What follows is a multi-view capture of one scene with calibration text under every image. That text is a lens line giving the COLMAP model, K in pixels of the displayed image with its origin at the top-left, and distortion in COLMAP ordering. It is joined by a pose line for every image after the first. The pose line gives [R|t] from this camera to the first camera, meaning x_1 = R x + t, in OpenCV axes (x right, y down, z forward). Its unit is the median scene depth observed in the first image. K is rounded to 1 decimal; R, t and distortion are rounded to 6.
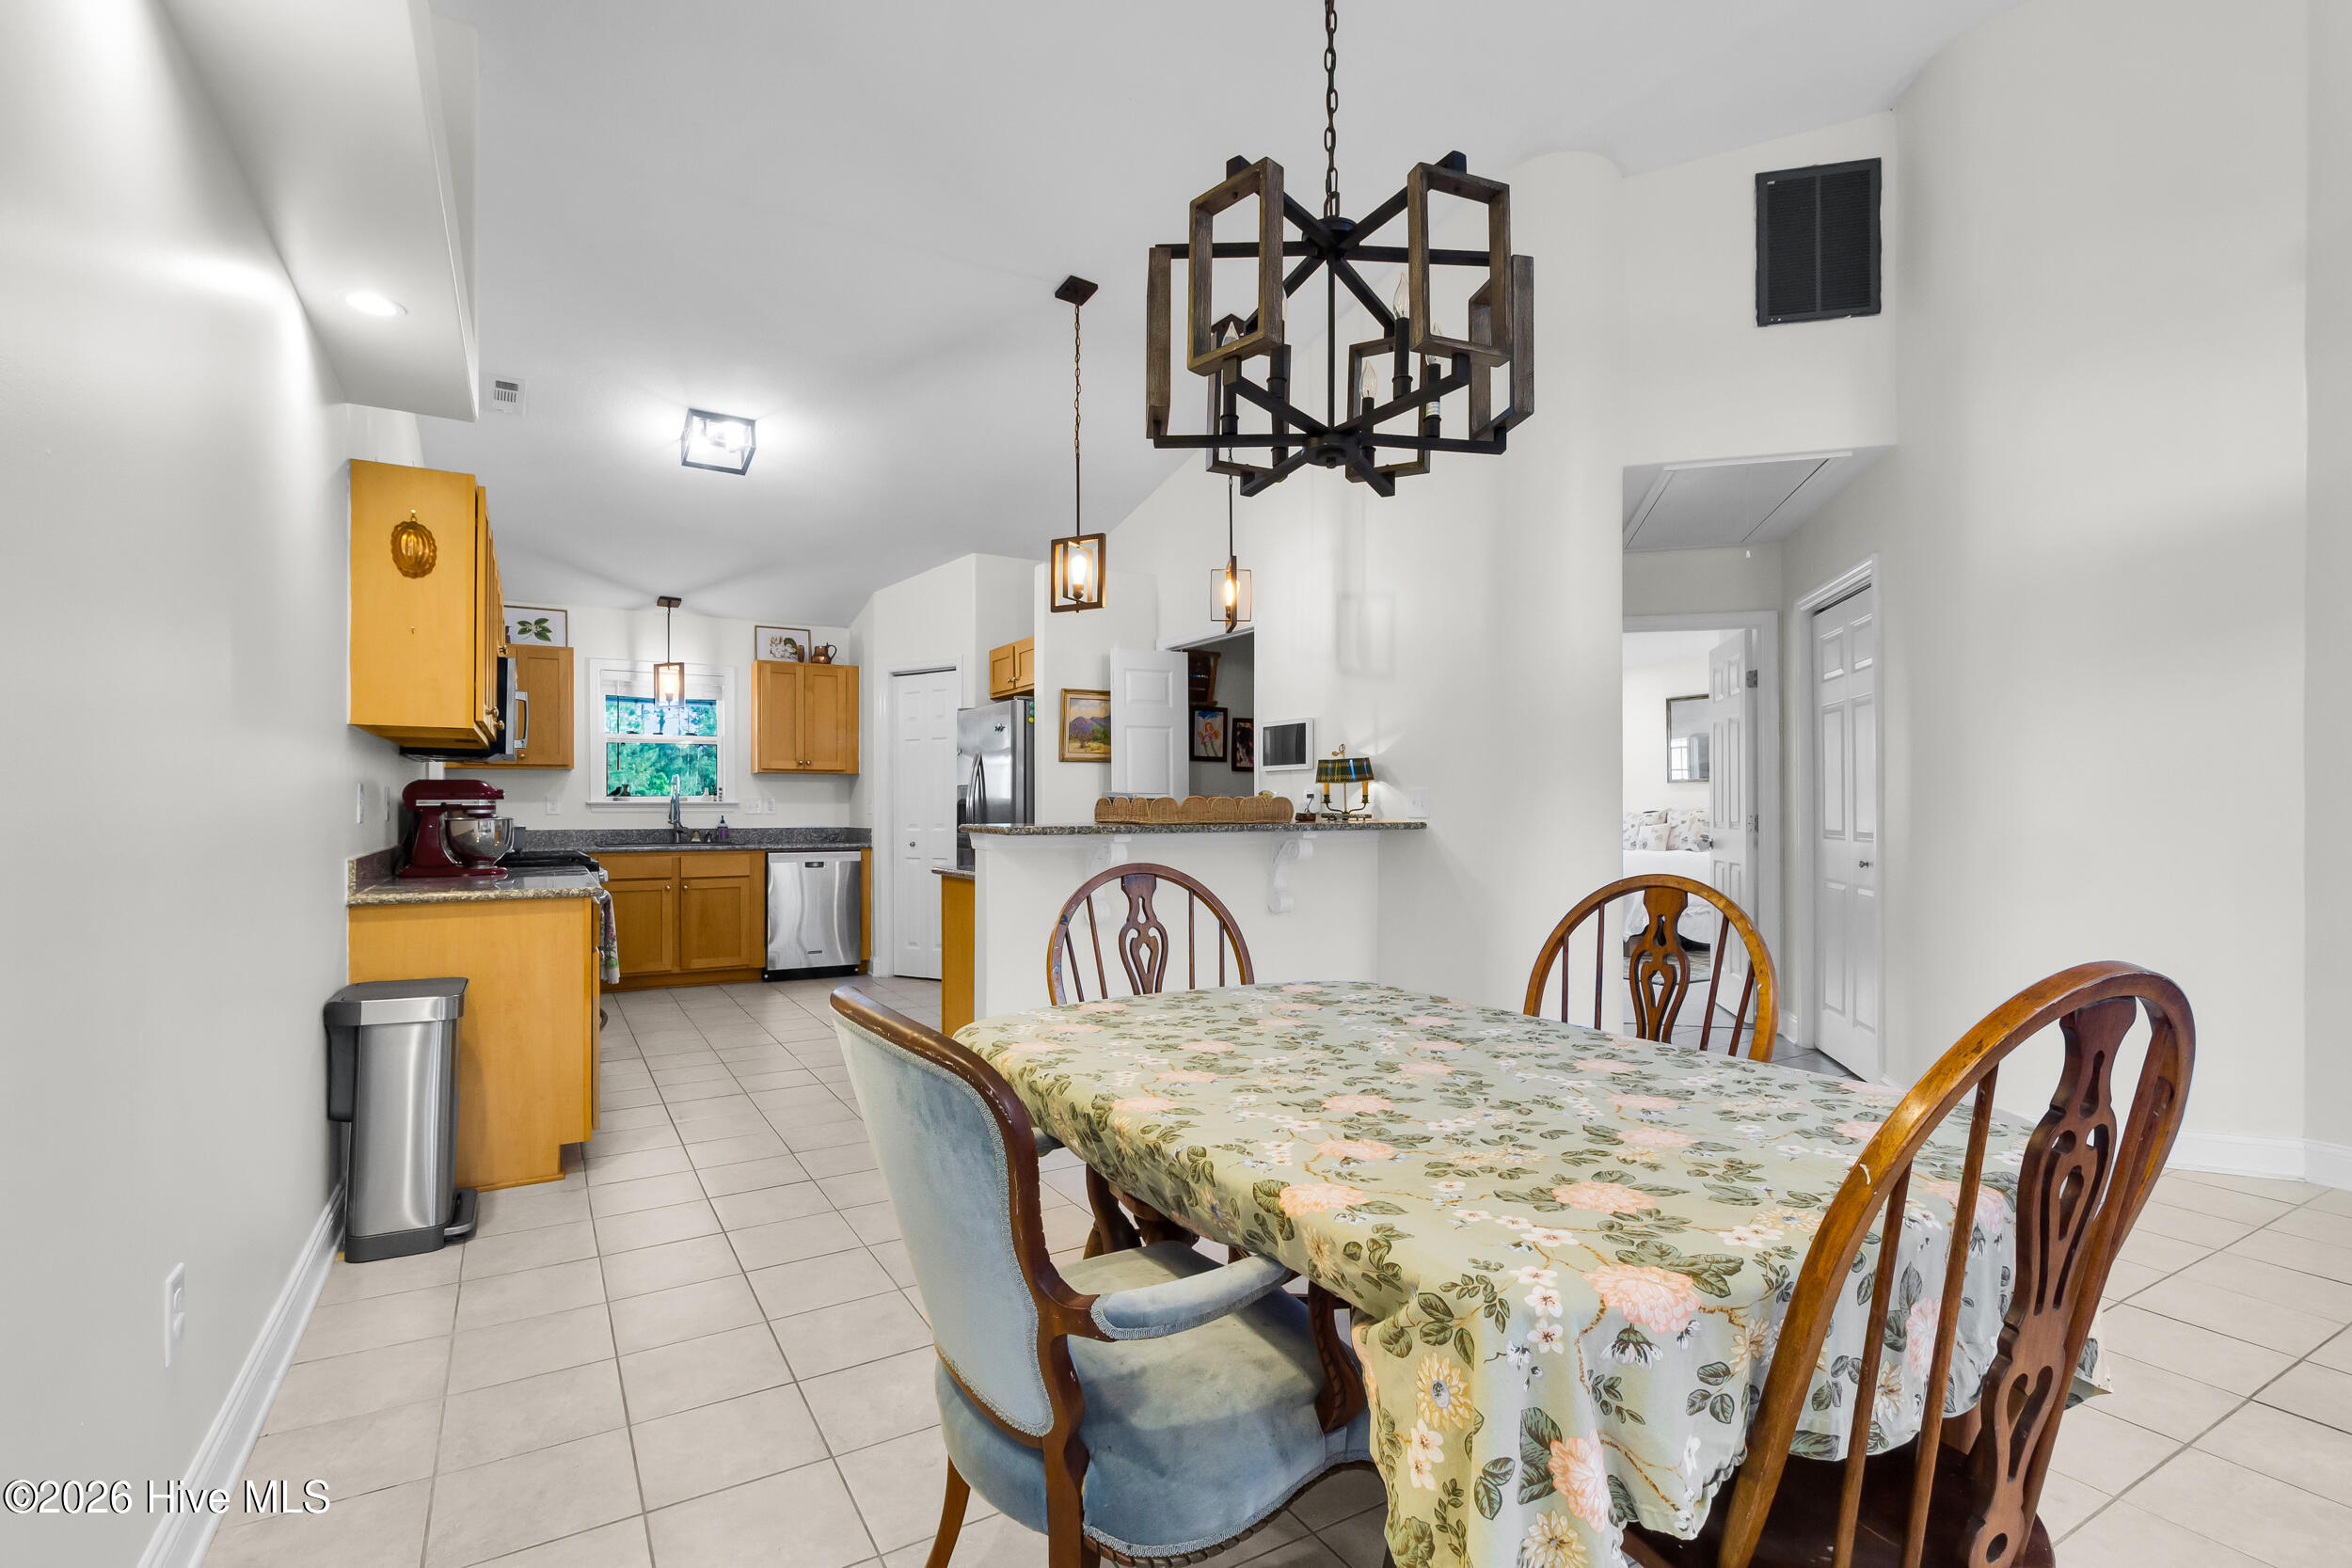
lens RADIAL K [[1104.4, 0, 1171.4], [0, 1104.4, 805.4], [0, 0, 1]] dist [0.001624, 0.000218]
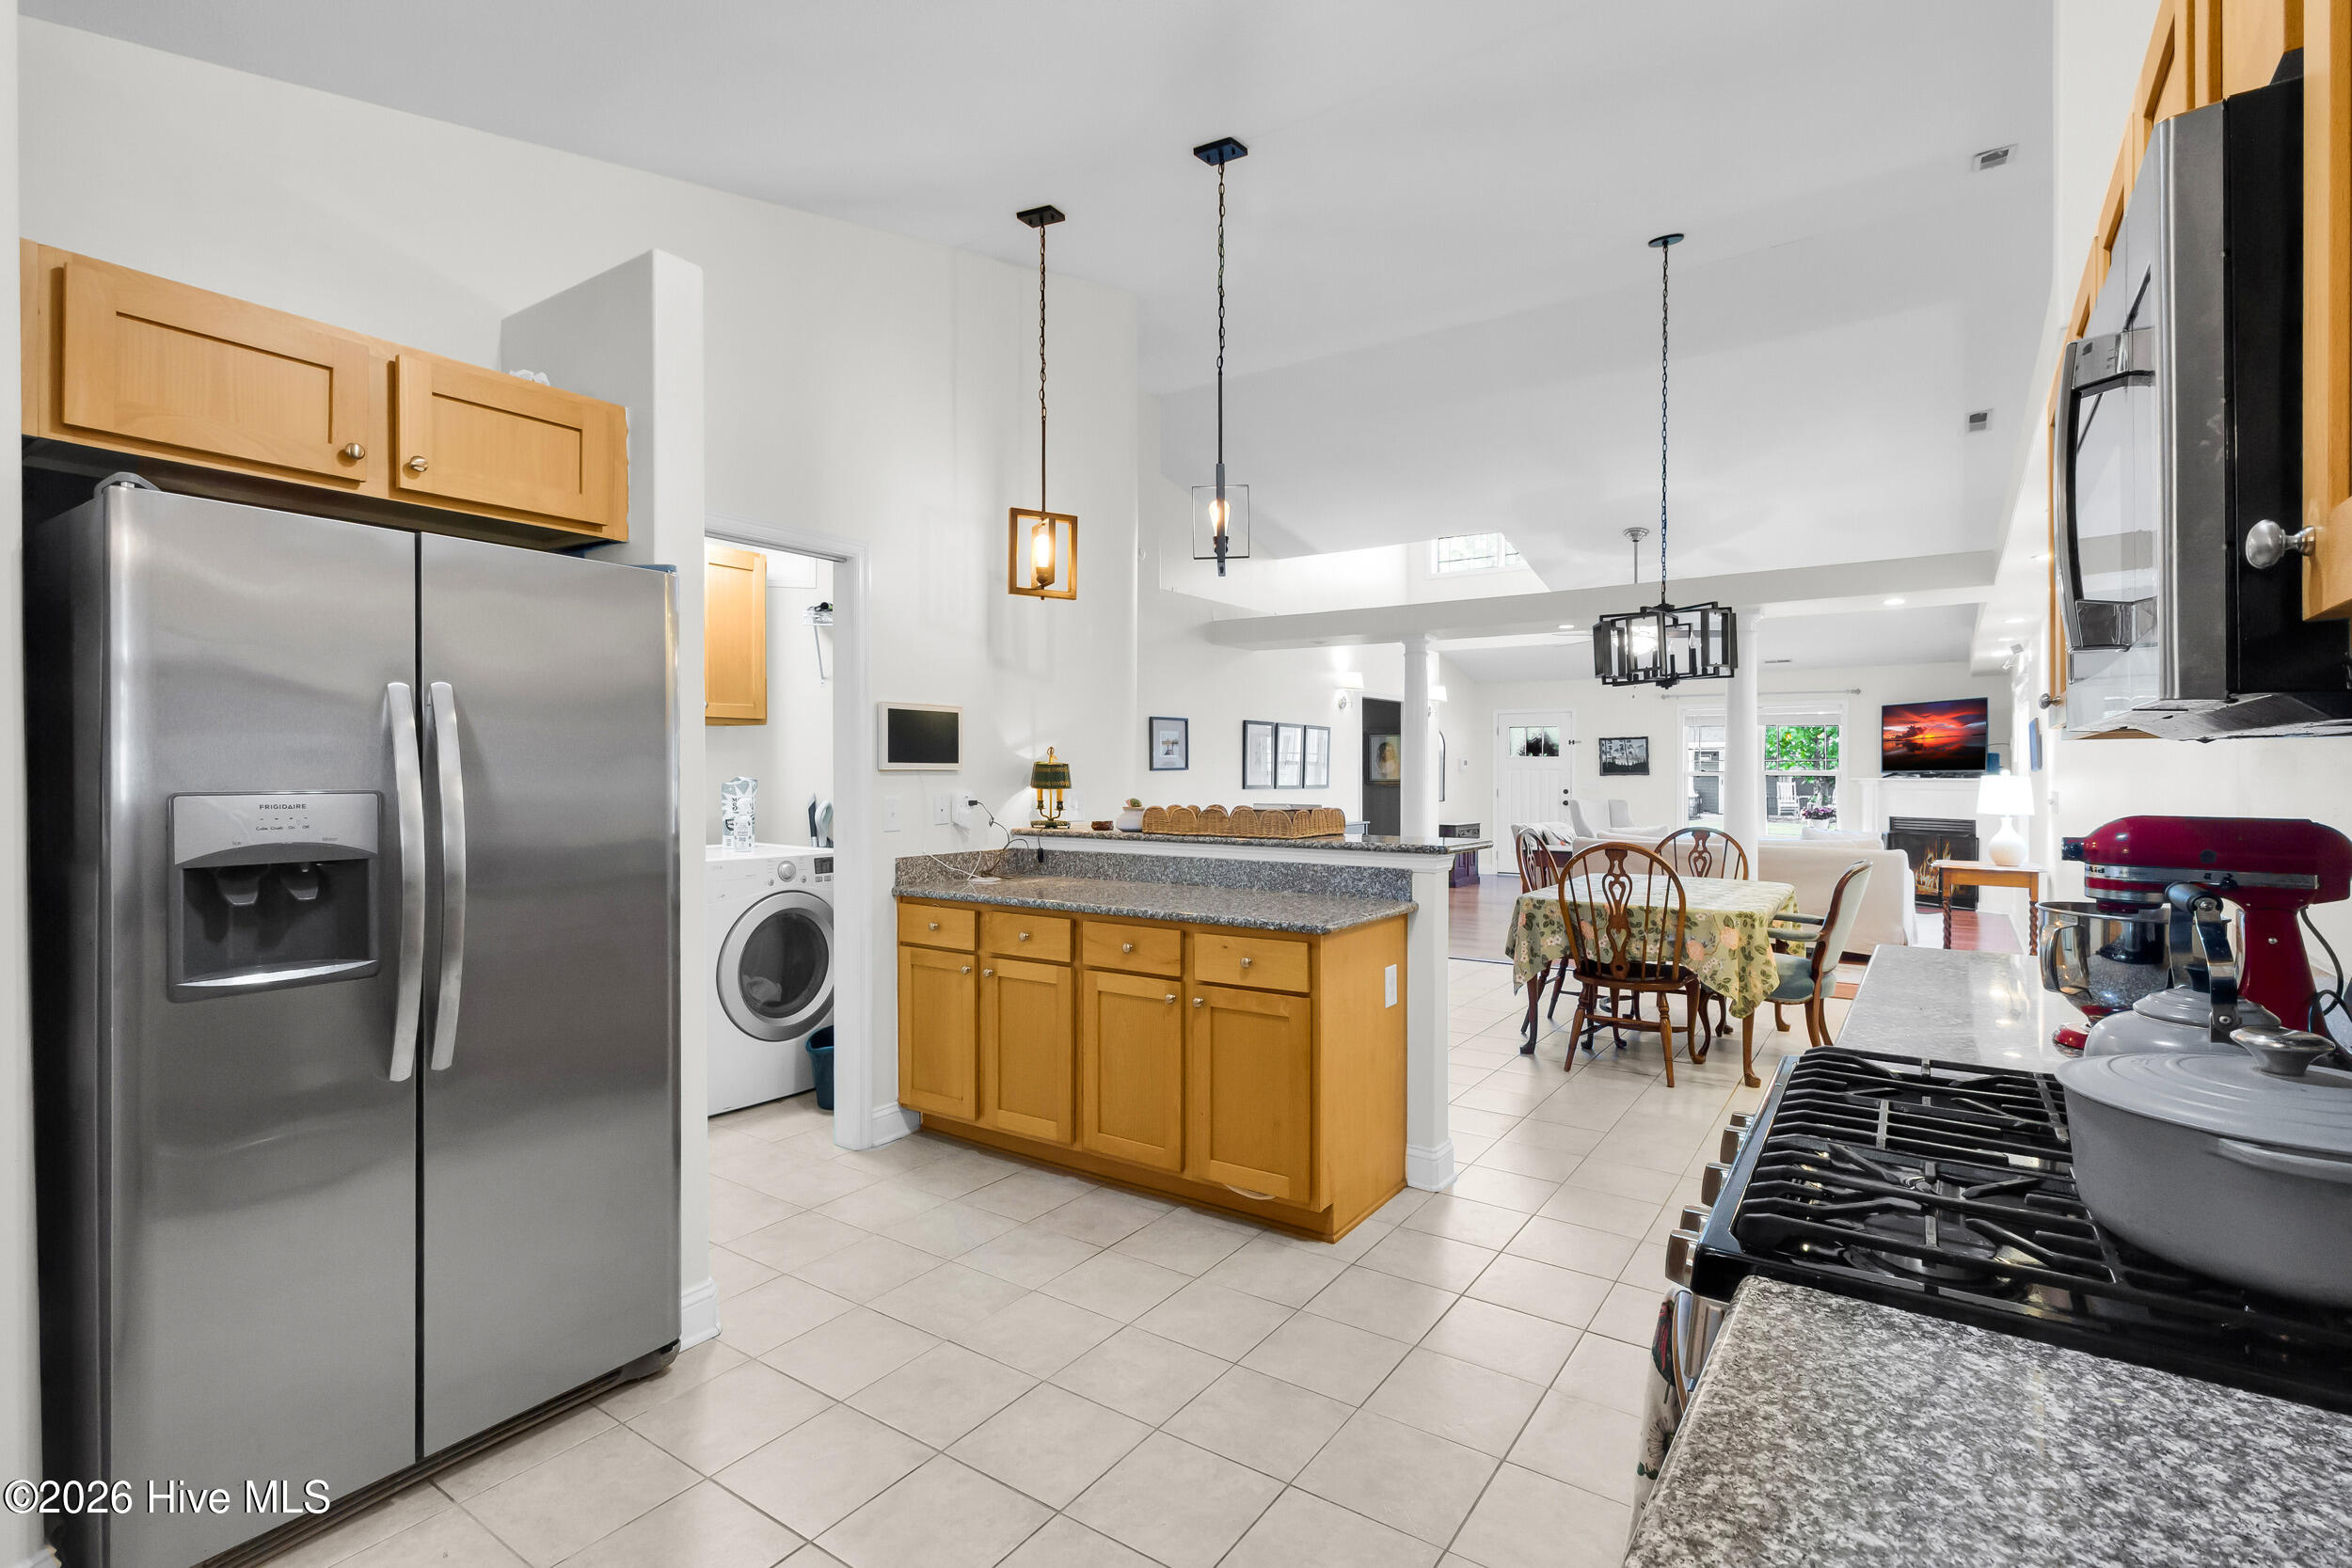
lens RADIAL K [[1106.8, 0, 1132.0], [0, 1106.8, 772.5], [0, 0, 1]] dist [-0.002018, -0.000539]
pose [[-0.404191, -0.002932, 0.914670, -0.532198], [-0.002116, 0.999995, 0.002270, -0.027275], [-0.914672, -0.001018, -0.404195, 0.964585]]
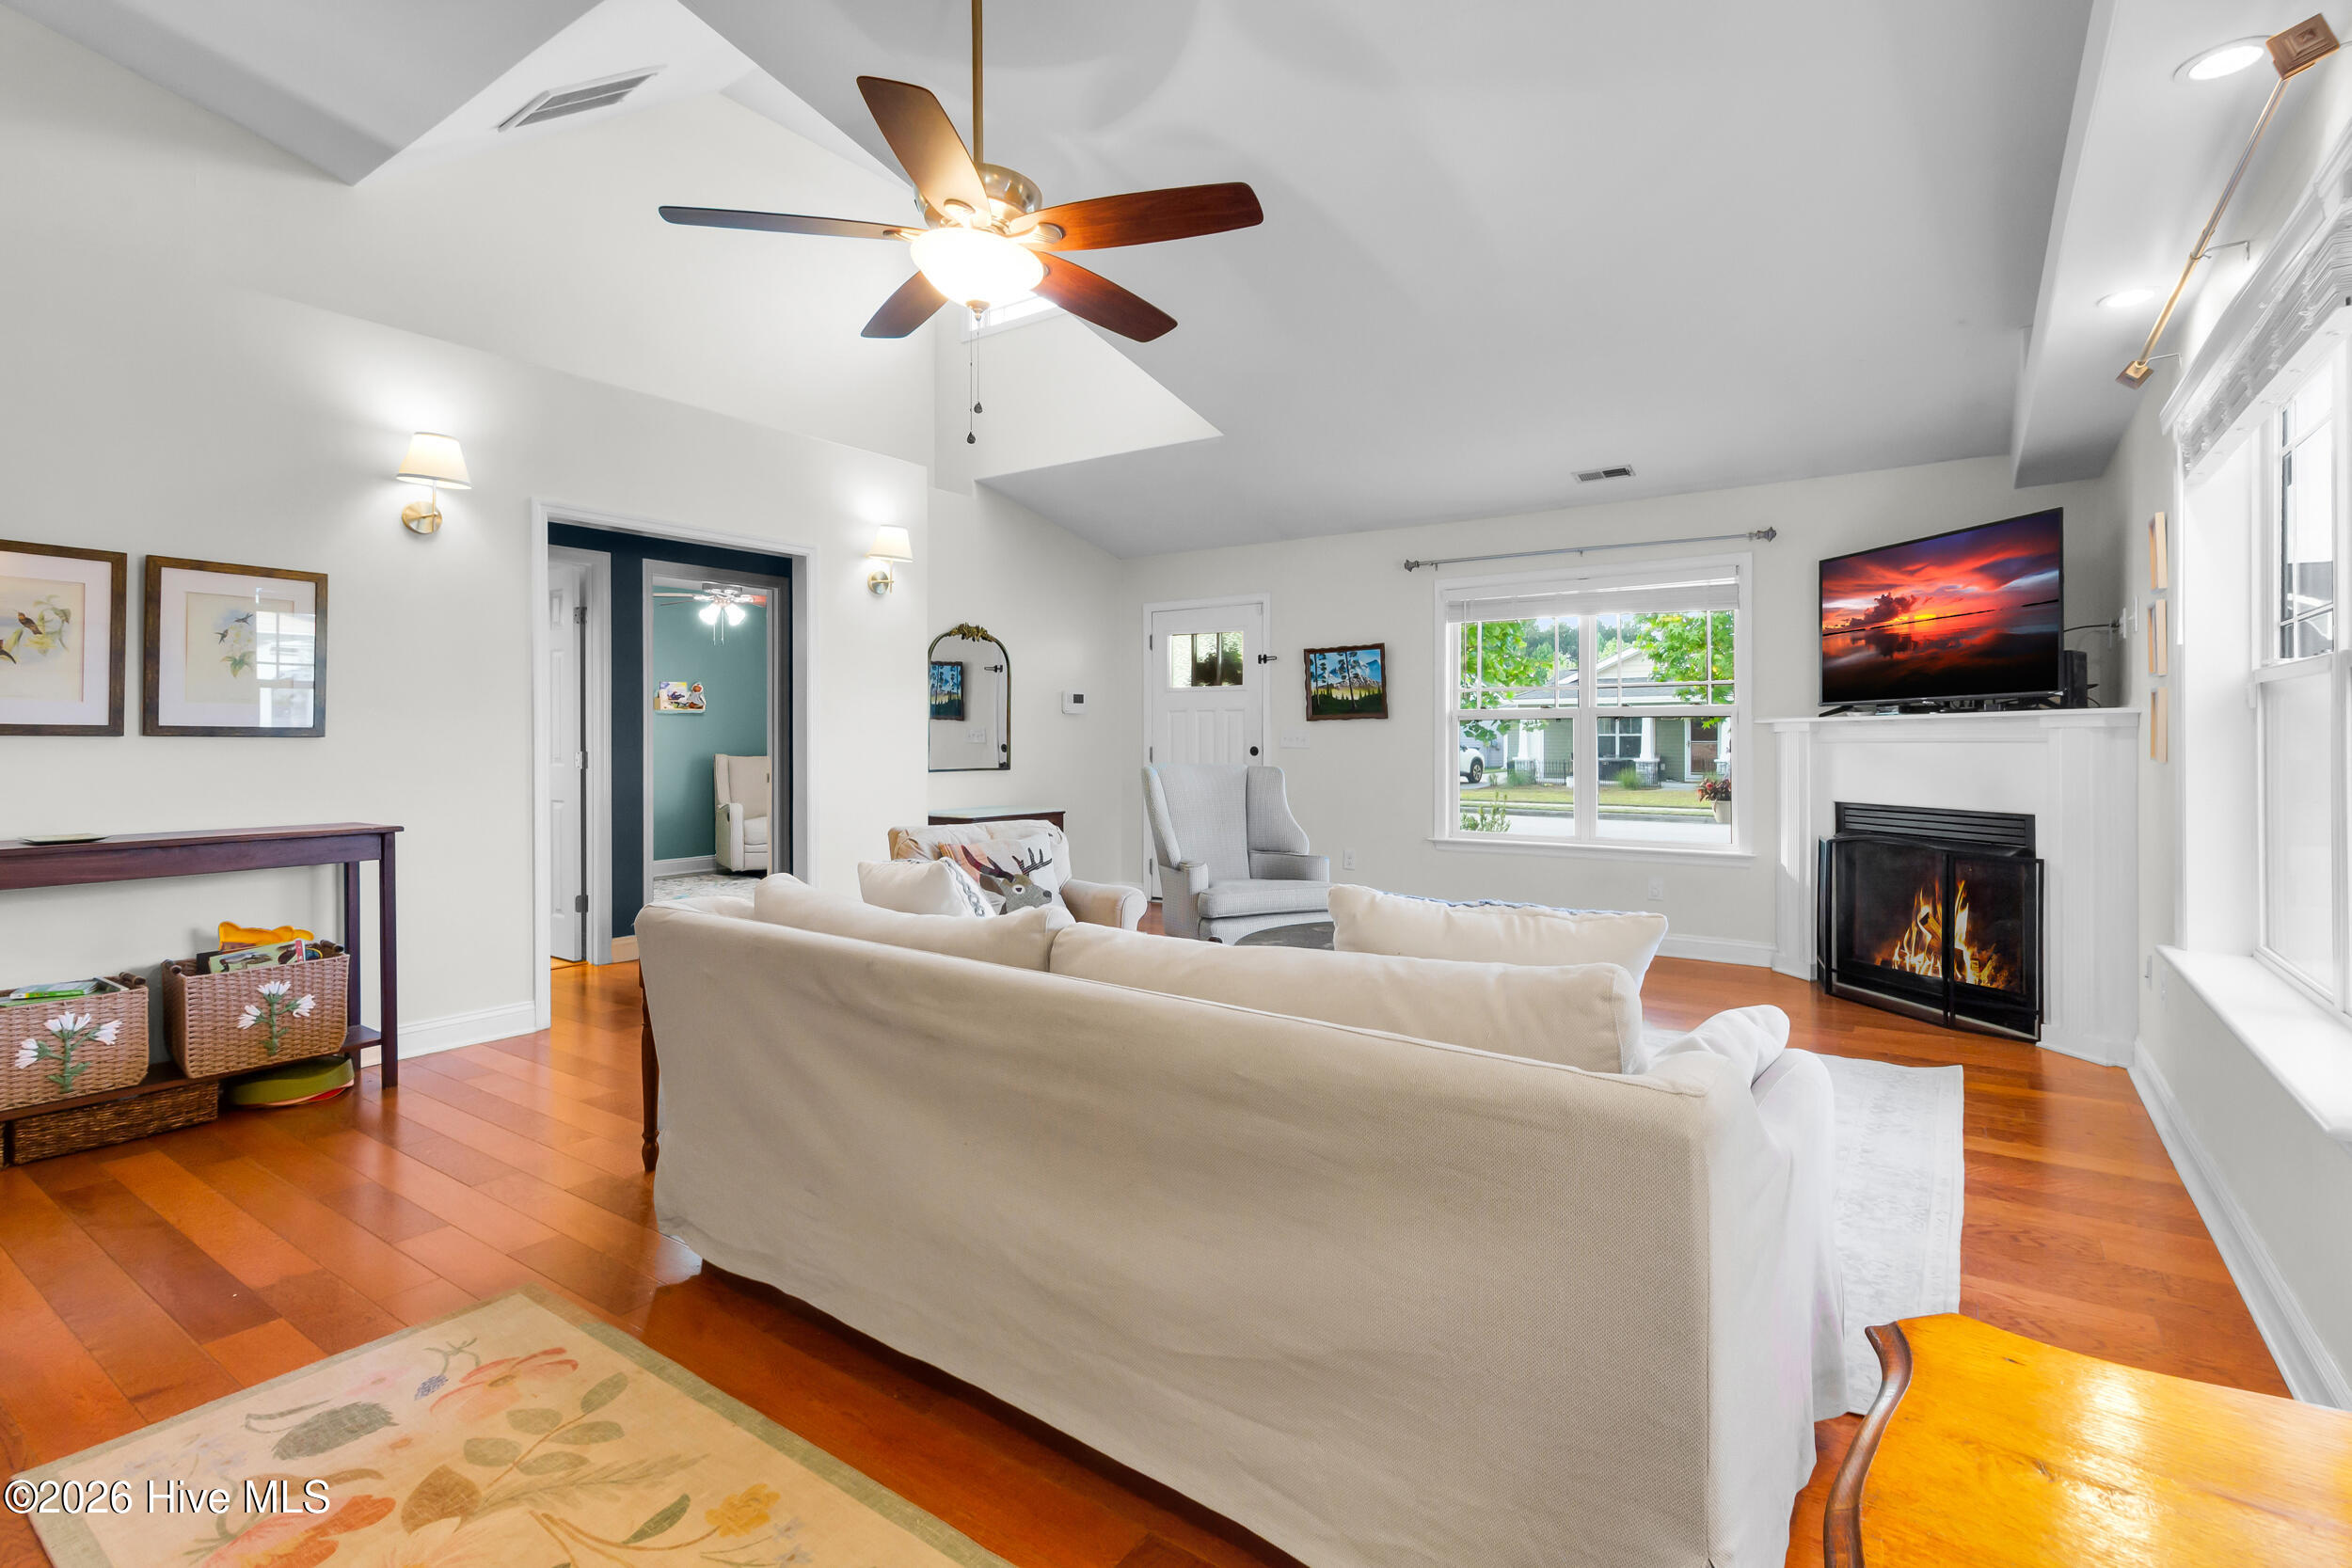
lens RADIAL K [[1105.1, 0, 1170.8], [0, 1105.1, 730.4], [0, 0, 1]] dist [0.002882, 0.000524]
pose [[-0.415563, 0.006186, 0.909543, 0.063788], [-0.000313, 0.999976, -0.006944, -0.002193], [-0.909564, -0.003171, -0.415551, -0.077323]]
